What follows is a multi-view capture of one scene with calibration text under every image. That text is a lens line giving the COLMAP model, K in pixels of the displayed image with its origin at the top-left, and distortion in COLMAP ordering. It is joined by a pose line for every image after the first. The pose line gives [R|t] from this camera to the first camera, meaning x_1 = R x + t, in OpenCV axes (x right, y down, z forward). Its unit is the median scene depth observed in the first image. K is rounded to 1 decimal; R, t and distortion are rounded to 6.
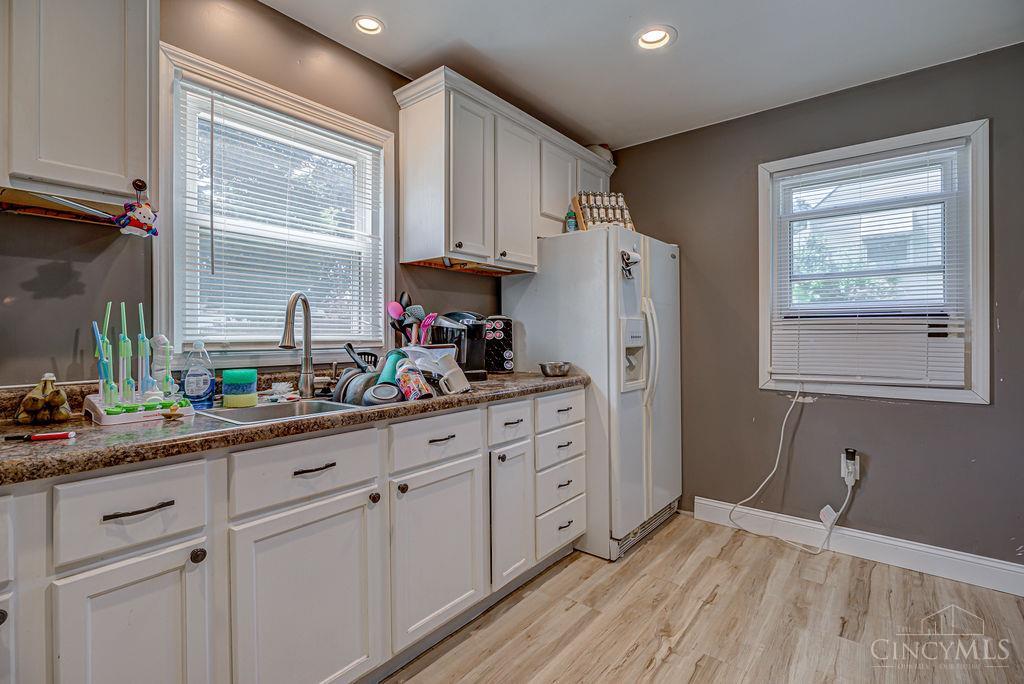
lens RADIAL K [[468.3, 0, 513.5], [0, 468.3, 338.4], [0, 0, 1]] dist [-0.004700, 0.000058]
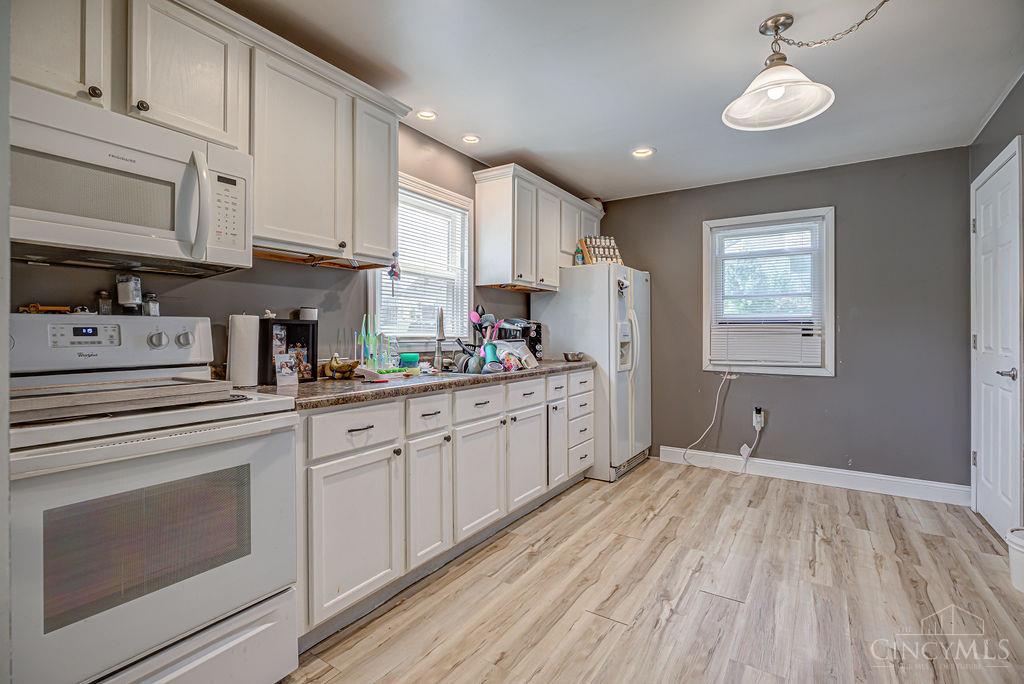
lens RADIAL K [[468.3, 0, 511.3], [0, 468.3, 336.8], [0, 0, 1]] dist [-0.004700, 0.000058]
pose [[0.994882, 0.004600, 0.100937, -0.288624], [-0.004305, 0.999986, -0.003148, 0.008119], [-0.100950, 0.002698, 0.994888, -0.523867]]
